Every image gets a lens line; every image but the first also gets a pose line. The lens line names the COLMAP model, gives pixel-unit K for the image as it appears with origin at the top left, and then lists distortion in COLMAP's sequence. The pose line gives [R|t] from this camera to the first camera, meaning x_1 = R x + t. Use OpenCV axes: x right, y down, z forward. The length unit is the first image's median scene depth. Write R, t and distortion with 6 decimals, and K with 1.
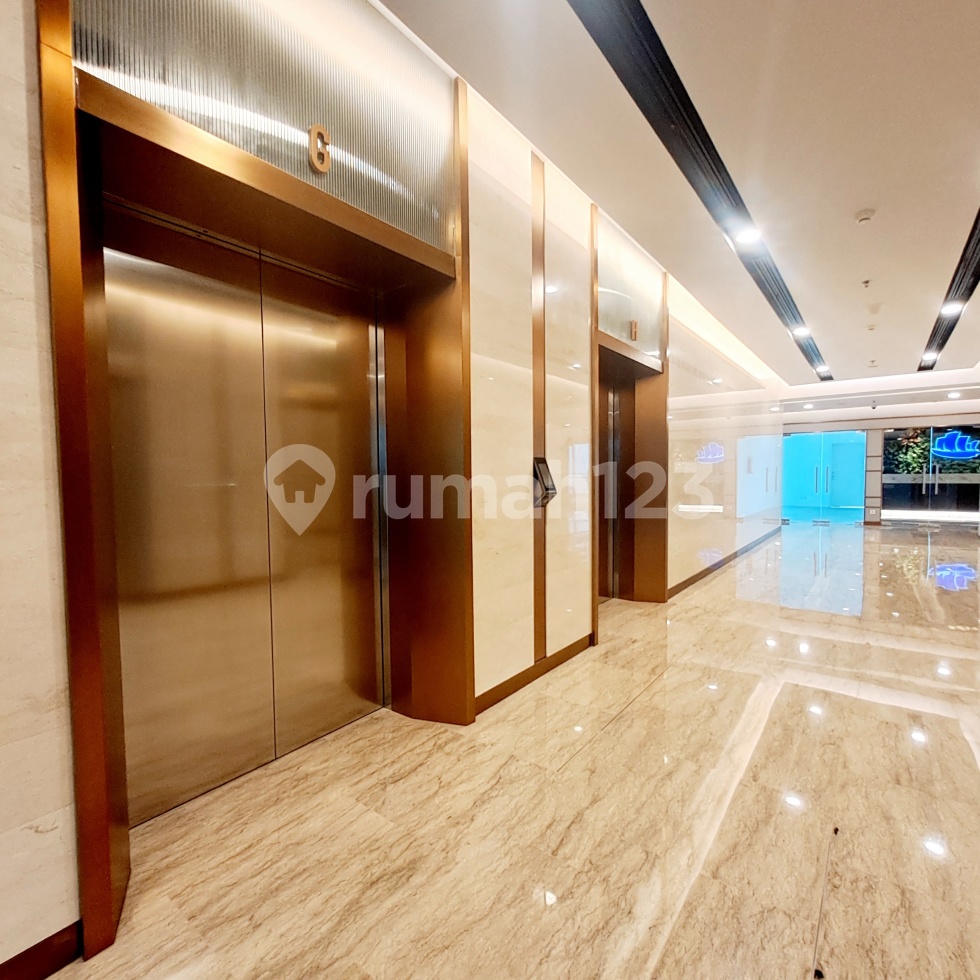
lens RADIAL K [[509.3, 0, 481.8], [0, 509.3, 495.9], [0, 0, 1]] dist [0.001059, -0.002113]
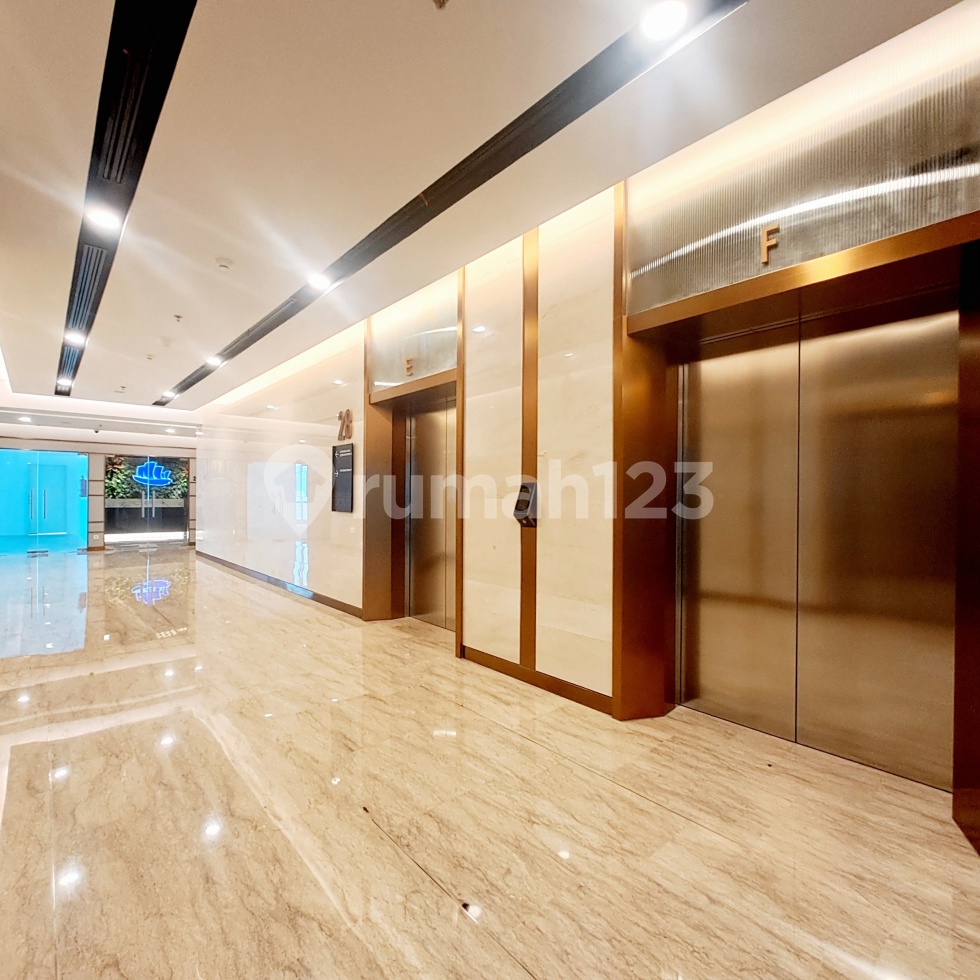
lens RADIAL K [[509.3, 0, 490.6], [0, 509.3, 495.4], [0, 0, 1]] dist [0.001059, -0.002113]
pose [[0.188887, 0.015924, 0.981870, -0.055081], [0.031732, 0.999247, -0.022311, -0.002712], [-0.981486, 0.035370, 0.188239, 0.066507]]
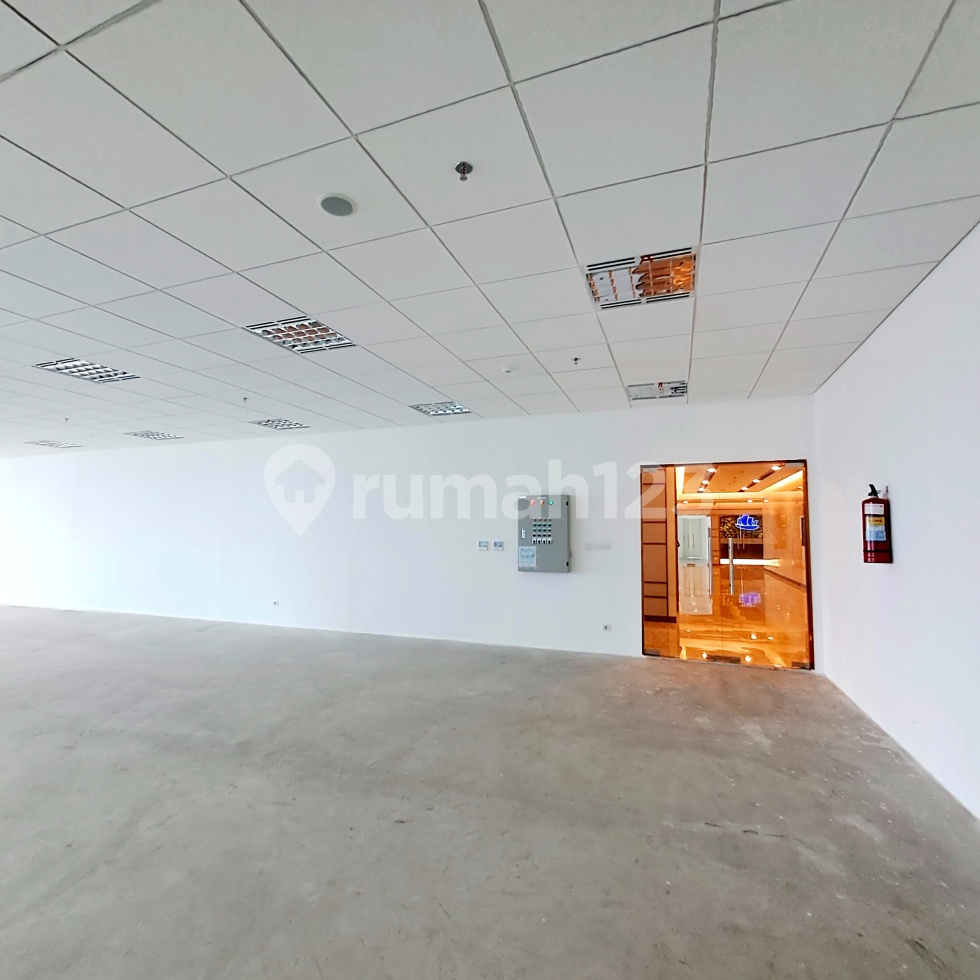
lens RADIAL K [[509.3, 0, 491.6], [0, 509.3, 488.4], [0, 0, 1]] dist [0.001059, -0.002113]
pose [[0.953494, 0.047329, 0.297673, -0.593748], [-0.009896, 0.991978, -0.126022, 0.019238], [-0.301250, 0.117215, 0.946313, -0.557672]]
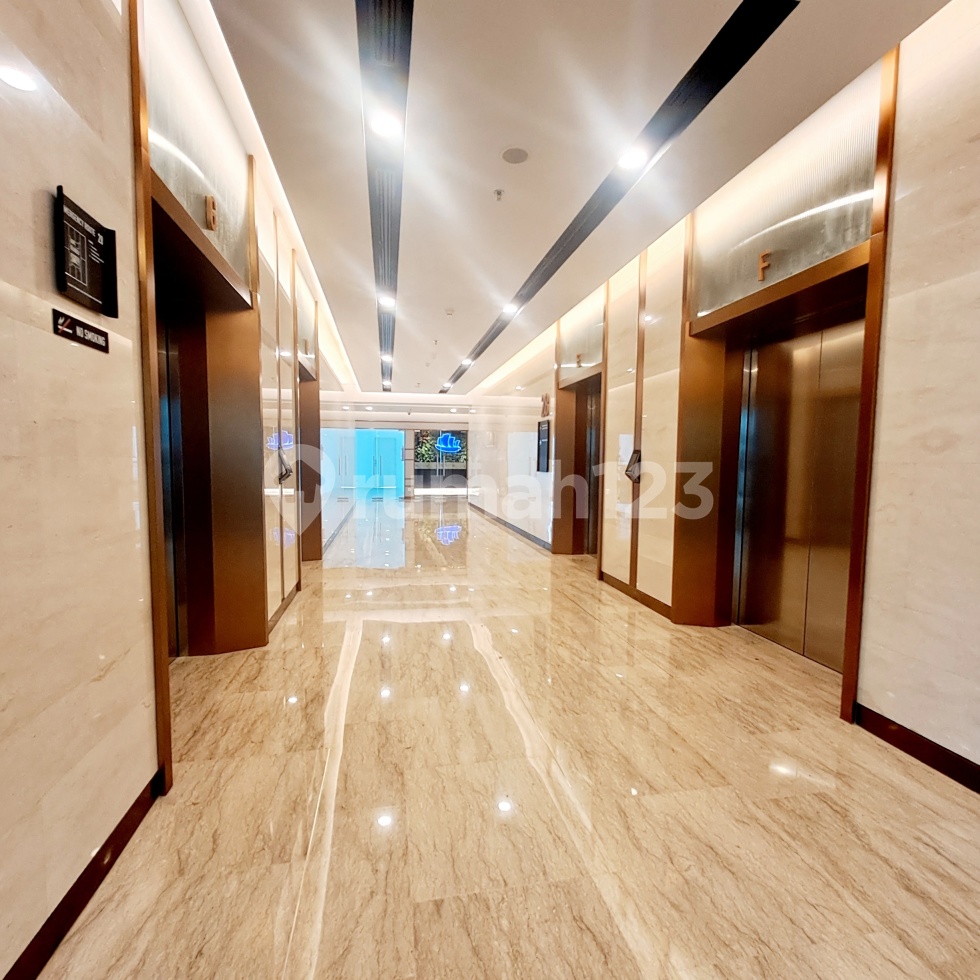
lens RADIAL K [[509.3, 0, 487.1], [0, 509.3, 486.0], [0, 0, 1]] dist [0.001059, -0.002113]
pose [[0.659721, -0.021130, 0.751213, -0.126561], [0.014793, 0.999776, 0.015130, 0.004052], [-0.751365, 0.001132, 0.659886, -0.062839]]
